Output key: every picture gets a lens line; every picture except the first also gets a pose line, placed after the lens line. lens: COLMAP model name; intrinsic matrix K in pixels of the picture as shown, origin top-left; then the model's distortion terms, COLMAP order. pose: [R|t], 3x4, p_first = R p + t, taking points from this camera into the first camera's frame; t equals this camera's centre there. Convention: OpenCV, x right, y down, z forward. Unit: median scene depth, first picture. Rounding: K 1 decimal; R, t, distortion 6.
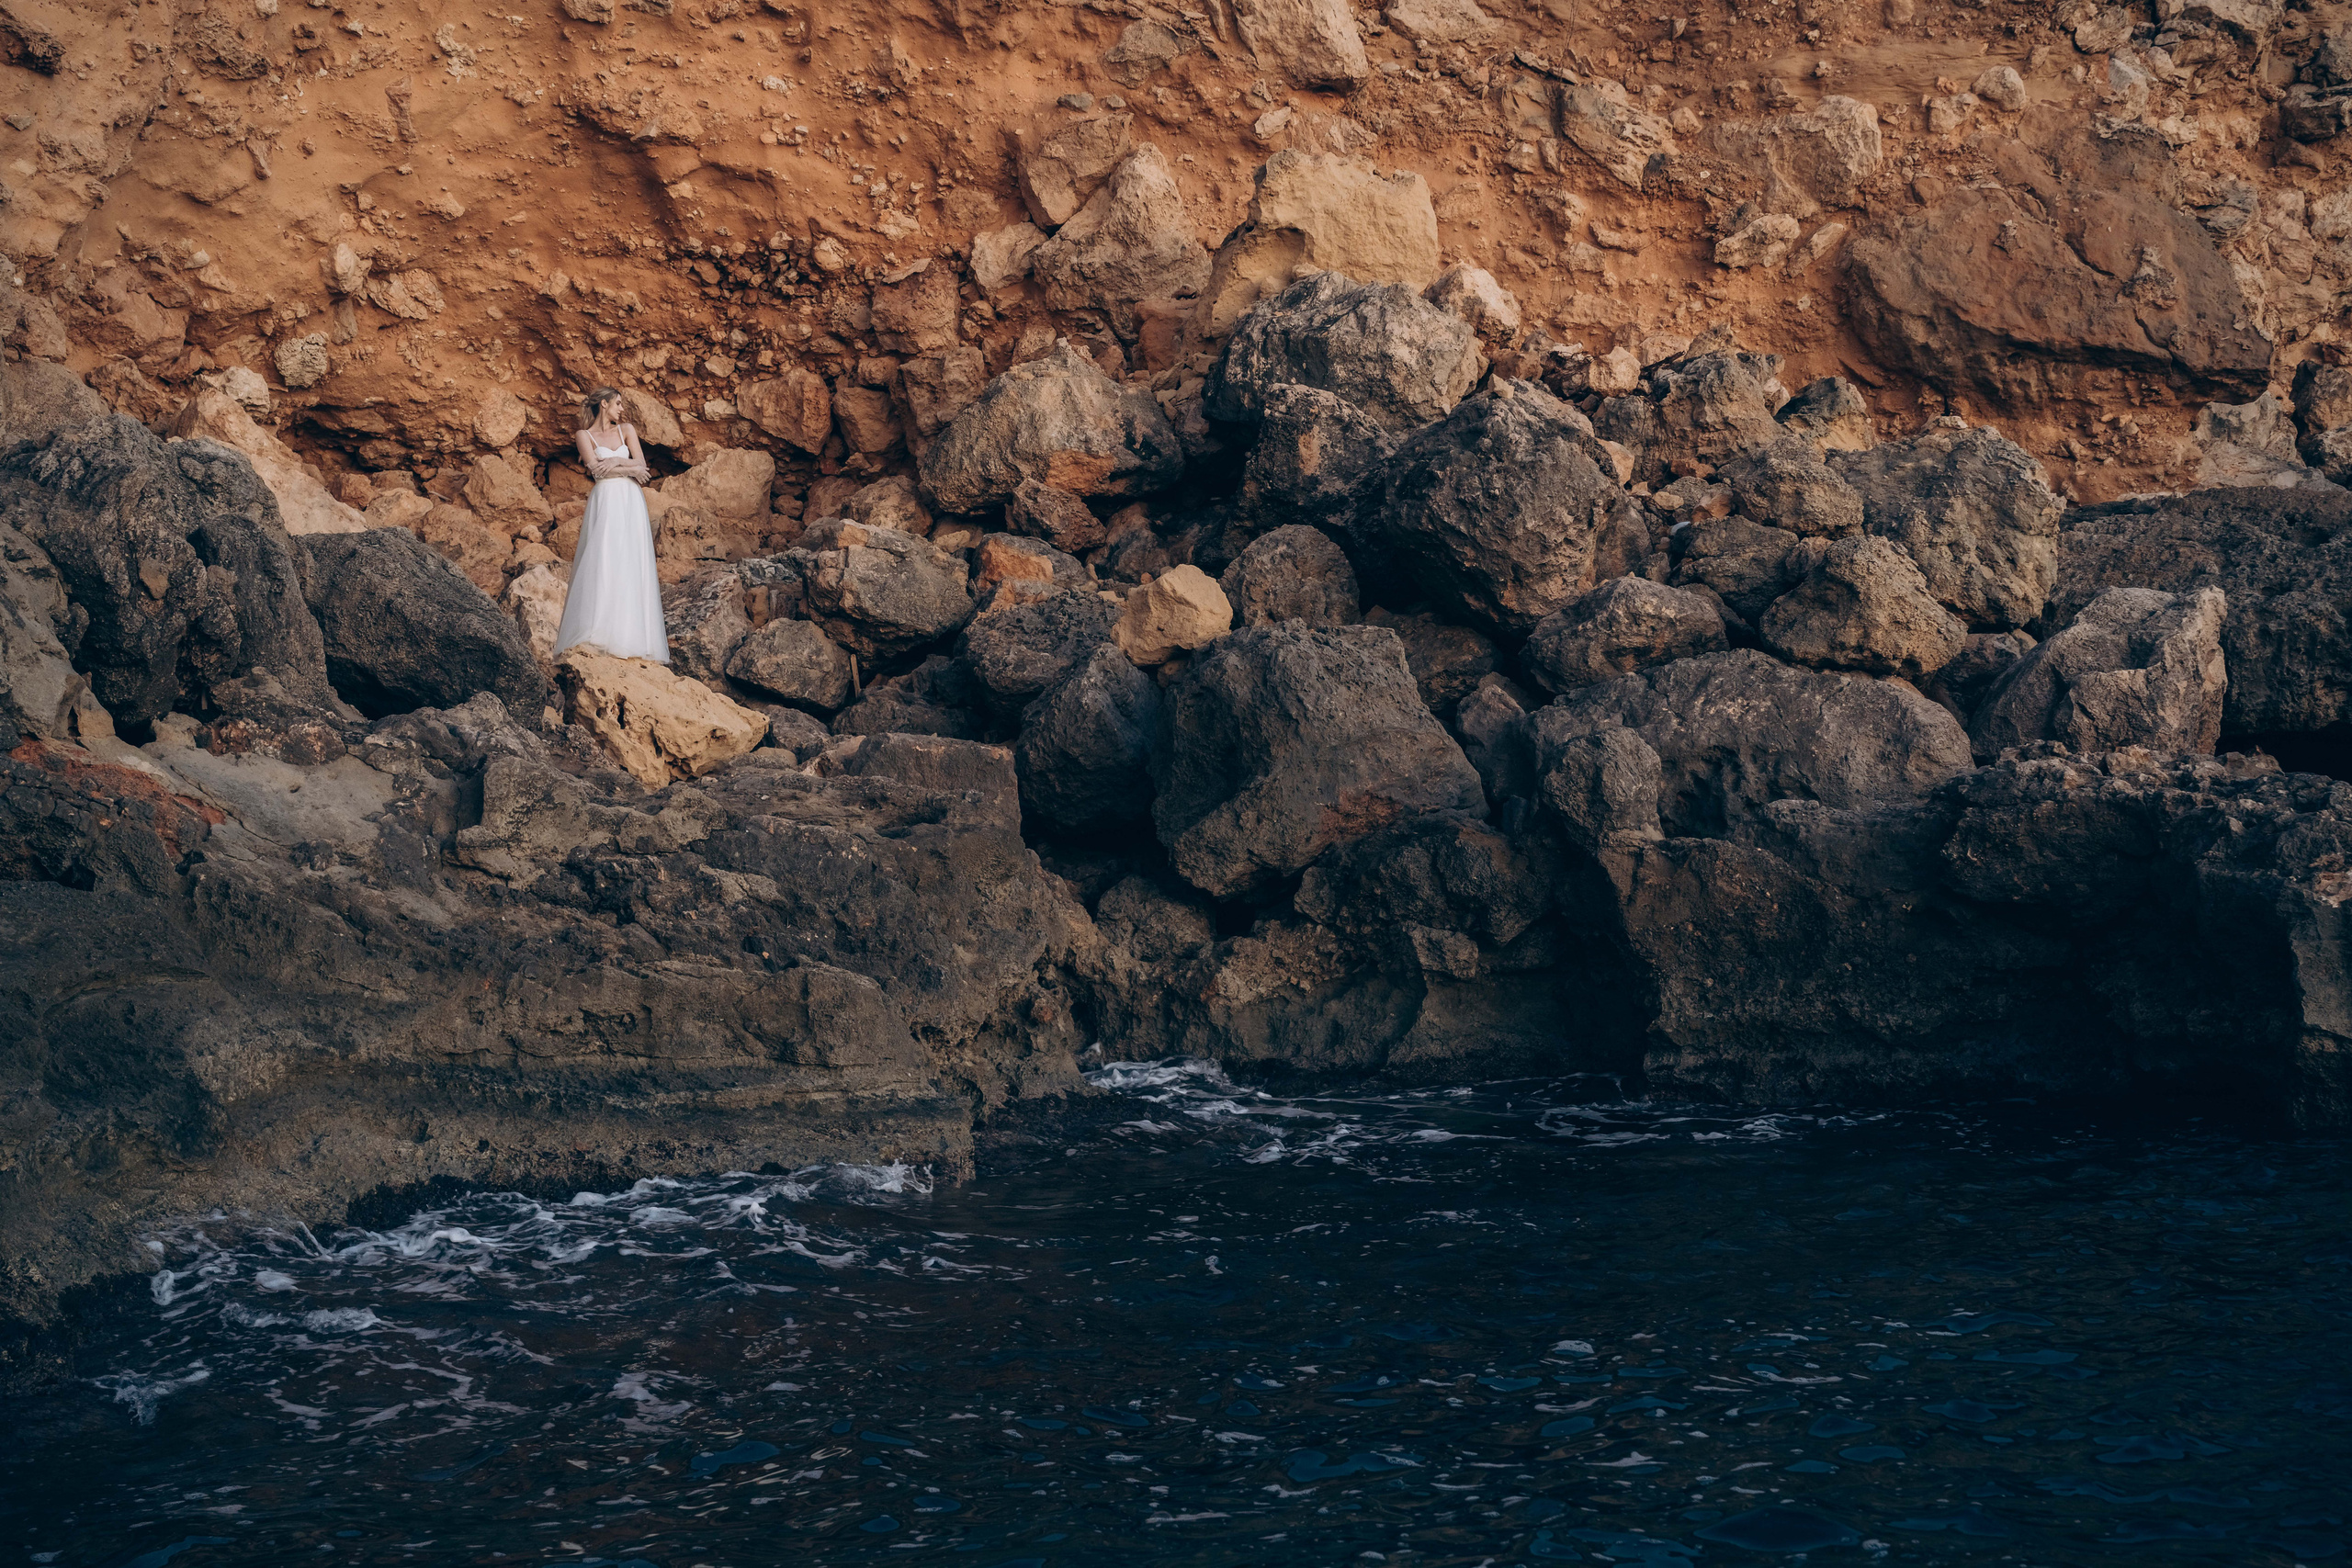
lens RADIAL K [[3173.7, 0, 1253.6], [0, 3173.7, 939.6], [0, 0, 1]] dist [0.016625, 0.057509]
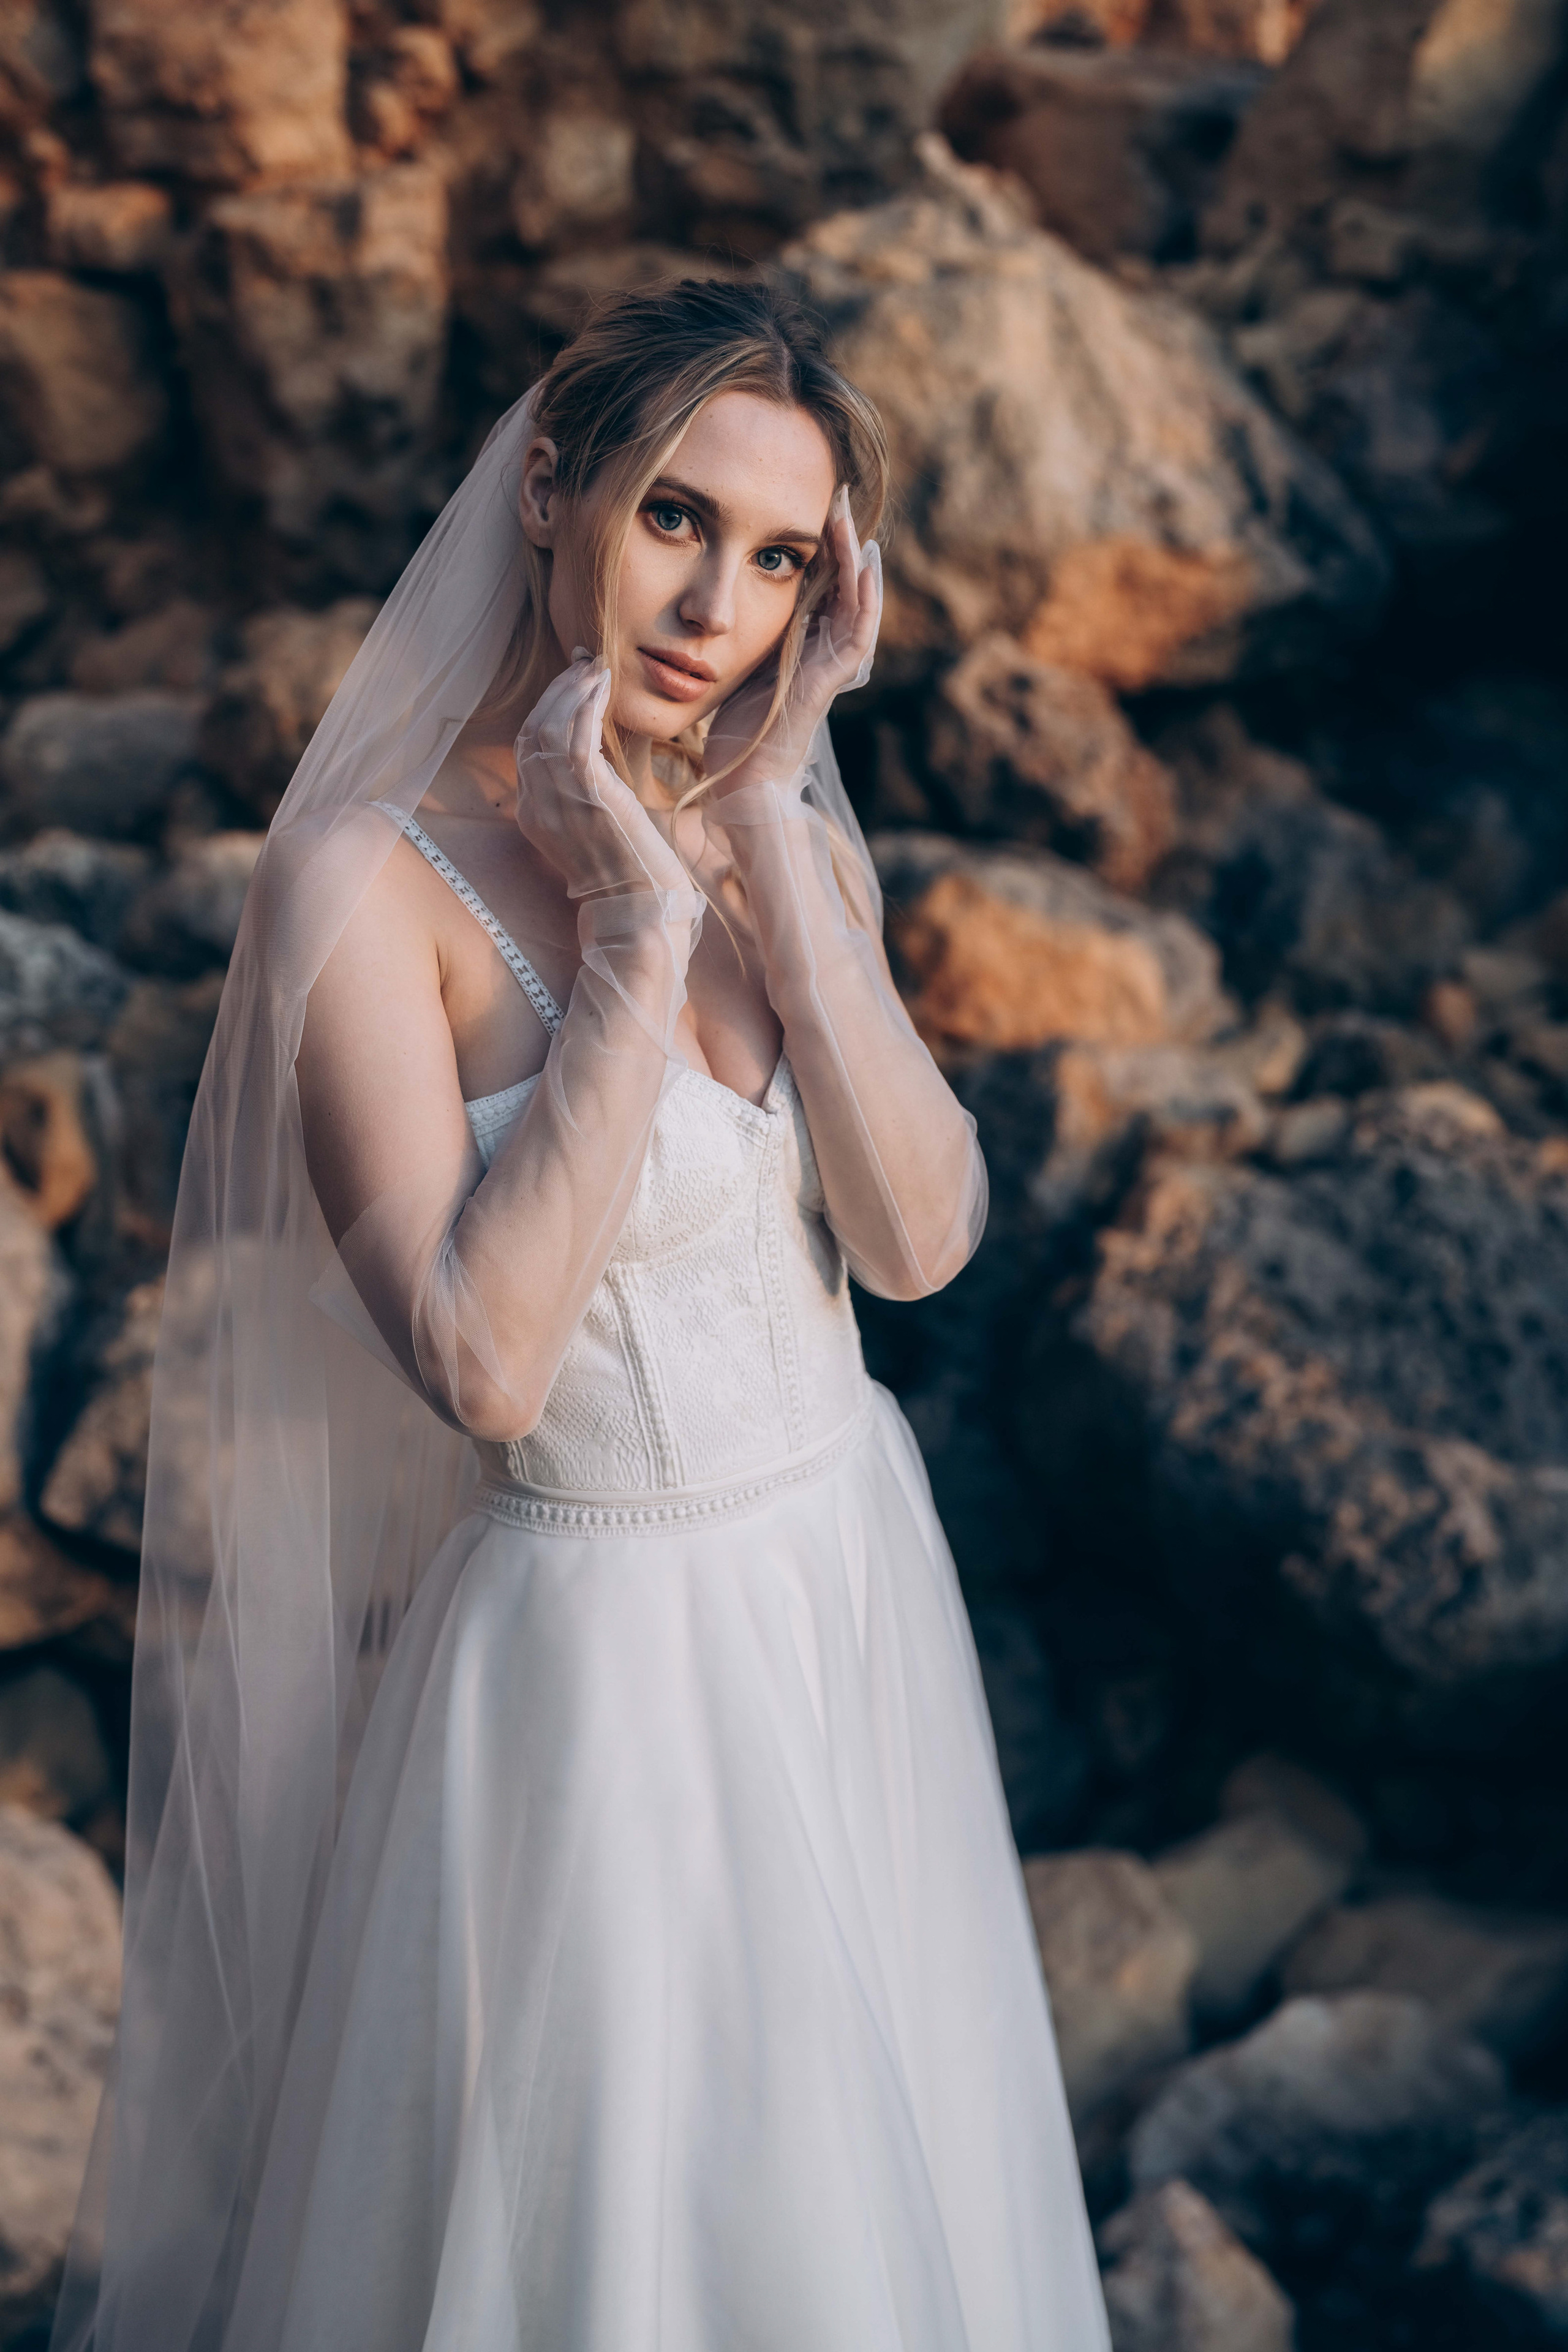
lens RADIAL K [[3436.6, 0, 784.0], [0, 3436.6, 1176.0], [0, 0, 1]] dist [0.128177, 0.009107]
pose [[0.966208, -0.040109, 0.254625, -0.147154], [0.019621, 0.996398, 0.082497, -0.107808], [-0.257016, -0.074713, 0.963515, 0.617279]]
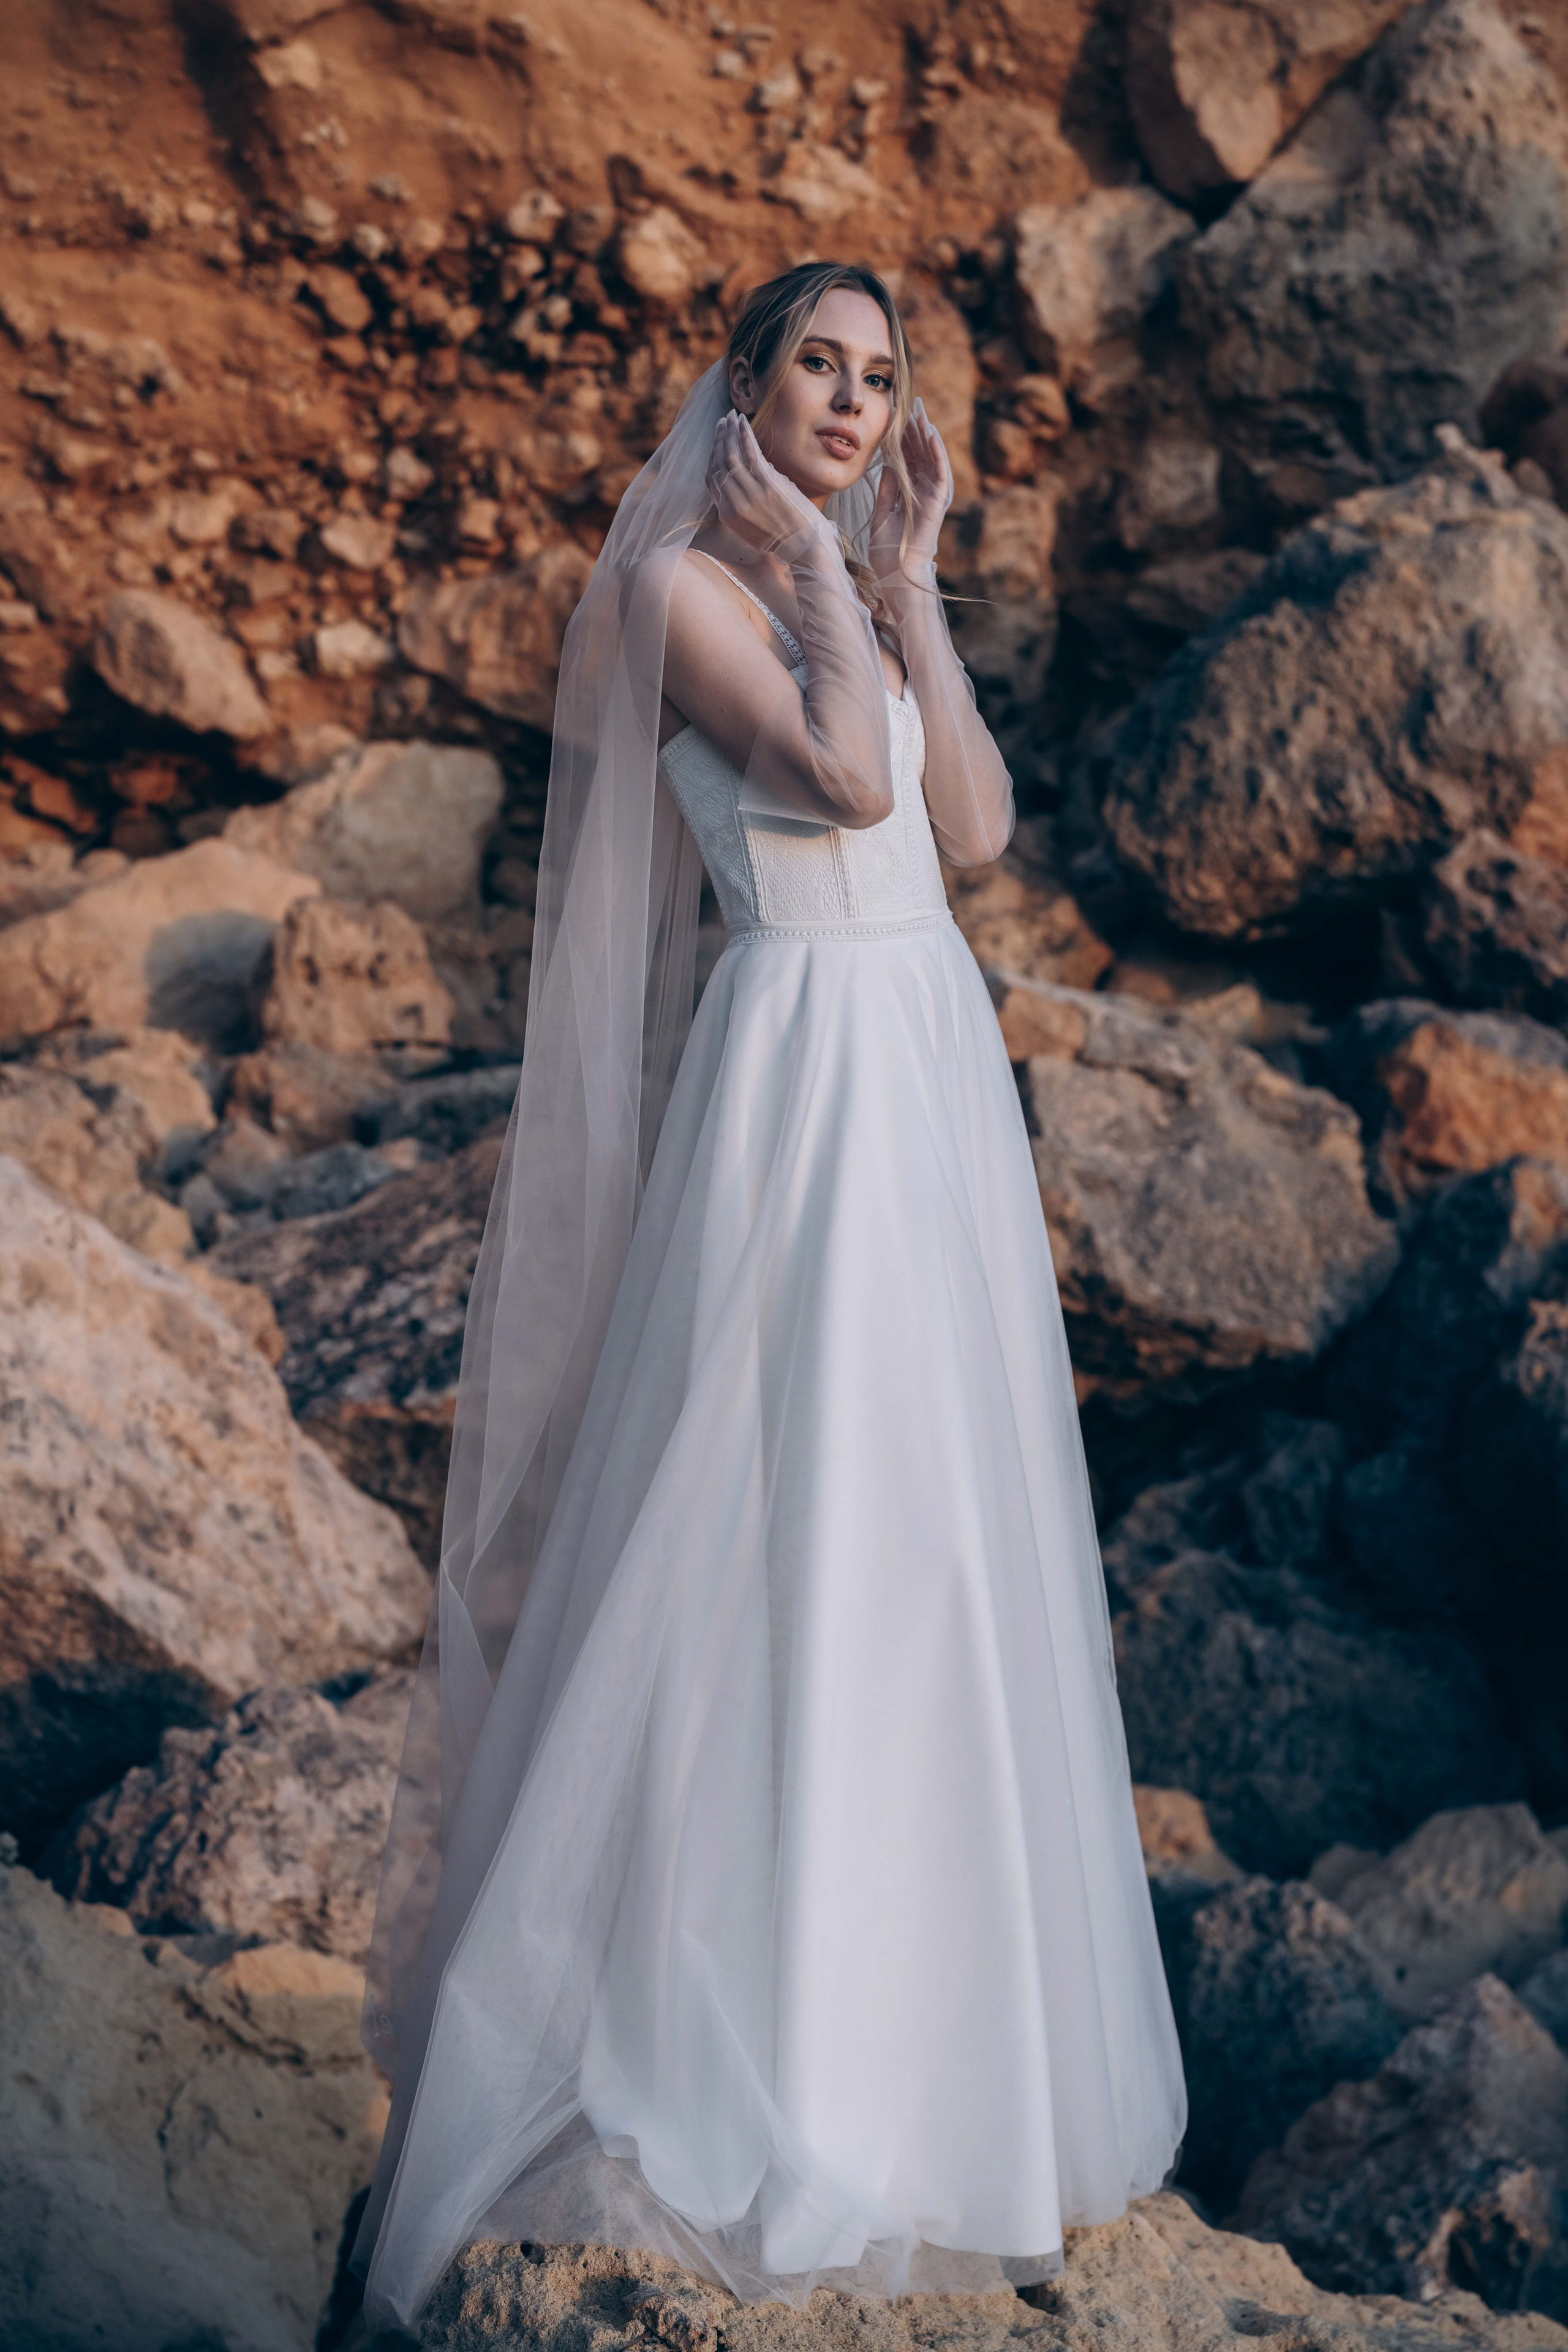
lens RADIAL K [[3436.6, 0, 784.0], [0, 3436.6, 1176.0], [0, 0, 1]] dist [0.128177, 0.009107]
pose [[0.998534, 0.000412, 0.054121, -0.140569], [0.001451, 0.999407, -0.034392, -0.085530], [-0.054103, 0.034420, 0.997942, 0.569368]]
